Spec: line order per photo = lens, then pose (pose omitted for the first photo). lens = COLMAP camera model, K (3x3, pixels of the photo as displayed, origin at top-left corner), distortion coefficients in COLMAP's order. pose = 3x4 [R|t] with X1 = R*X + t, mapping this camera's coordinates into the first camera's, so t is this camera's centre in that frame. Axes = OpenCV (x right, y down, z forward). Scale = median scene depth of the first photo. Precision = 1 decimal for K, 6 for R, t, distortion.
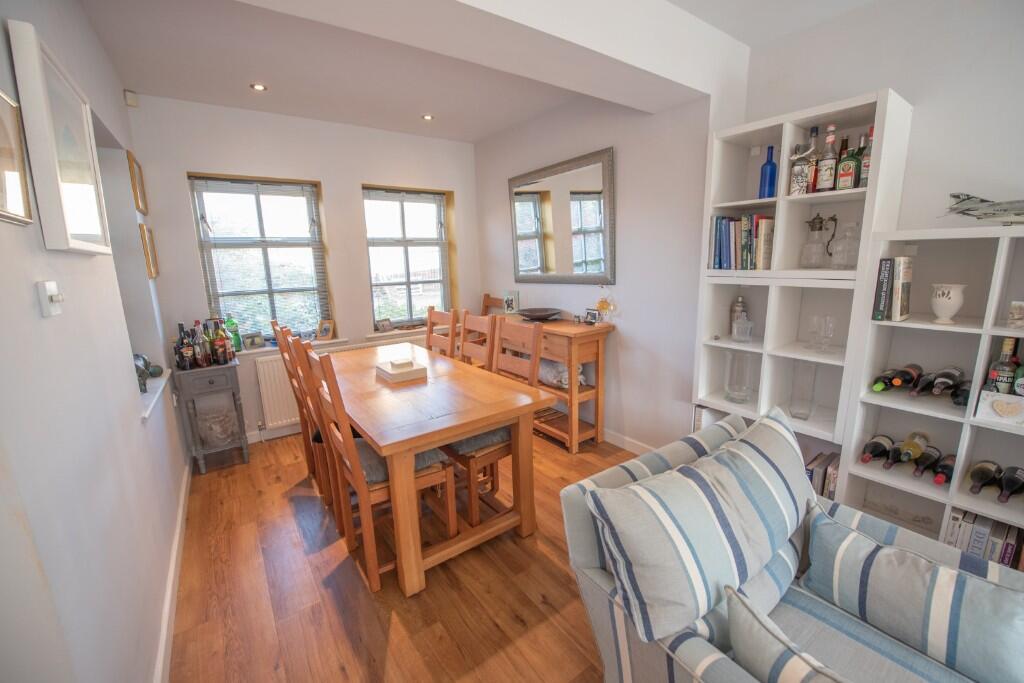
lens RADIAL K [[406.7, 0, 512.0], [0, 406.7, 341.5], [0, 0, 1]] dist [-0.020928, -0.000459]
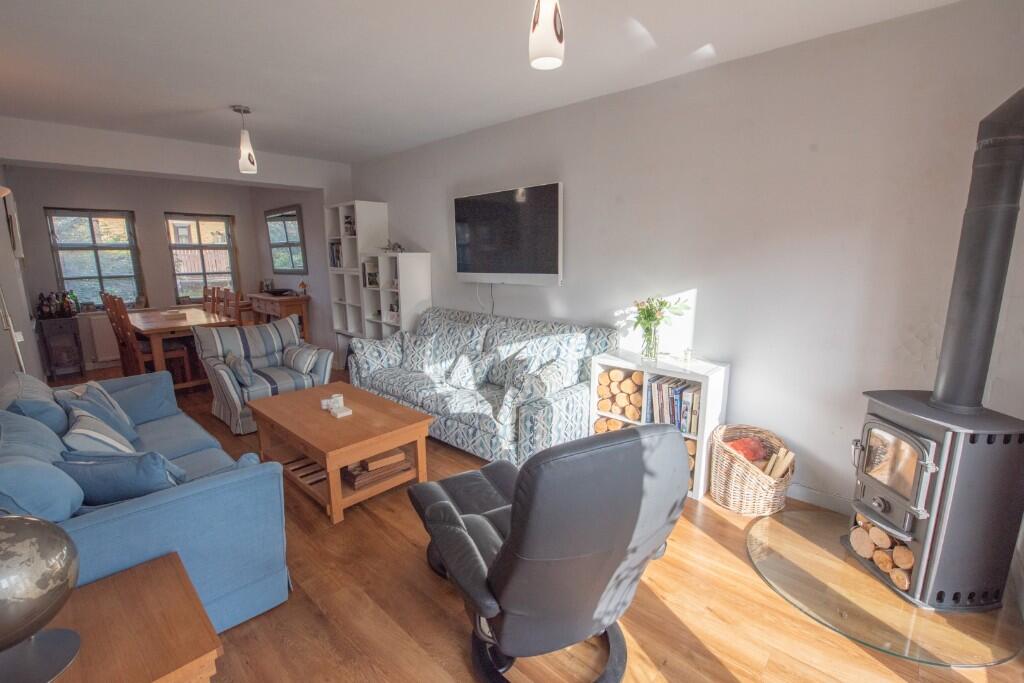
lens RADIAL K [[440.2, 0, 512.0], [0, 440.2, 341.5], [0, 0, 1]] dist [-0.021455, -0.000510]
pose [[0.977721, -0.016842, 0.209234, 0.709689], [0.018546, 0.999809, -0.006184, 0.191692], [-0.209090, 0.009926, 0.977846, -1.128464]]
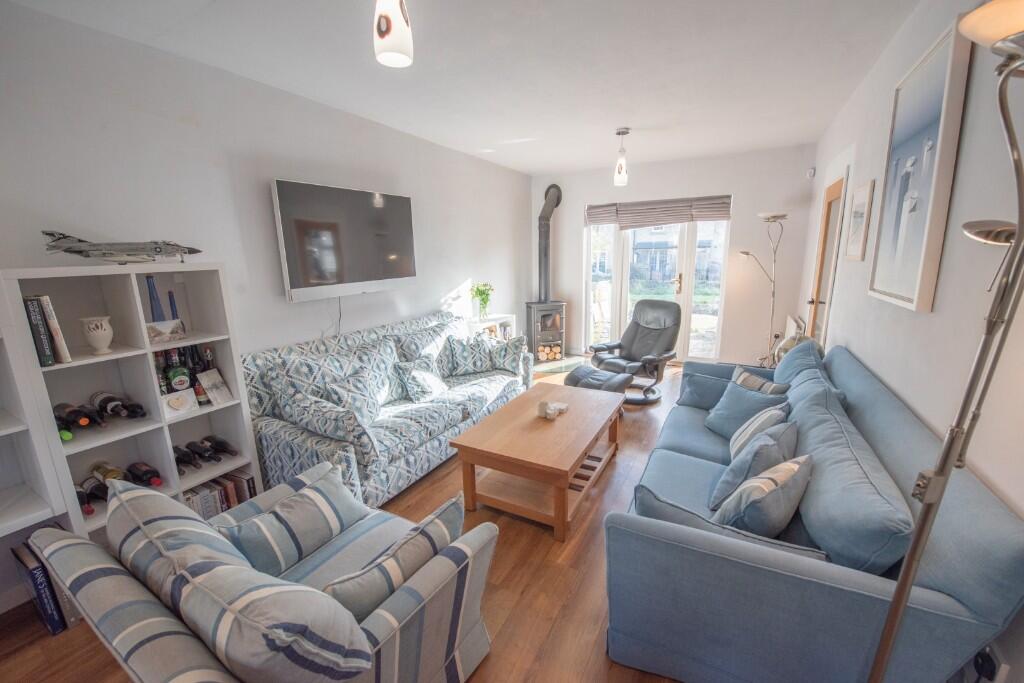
lens RADIAL K [[406.7, 0, 512.0], [0, 406.7, 341.5], [0, 0, 1]] dist [-0.020928, -0.000459]
pose [[-0.430590, -0.156935, 0.888799, -0.173887], [0.207970, 0.941014, 0.266909, -0.069308], [-0.878260, 0.299772, -0.372554, 0.220155]]
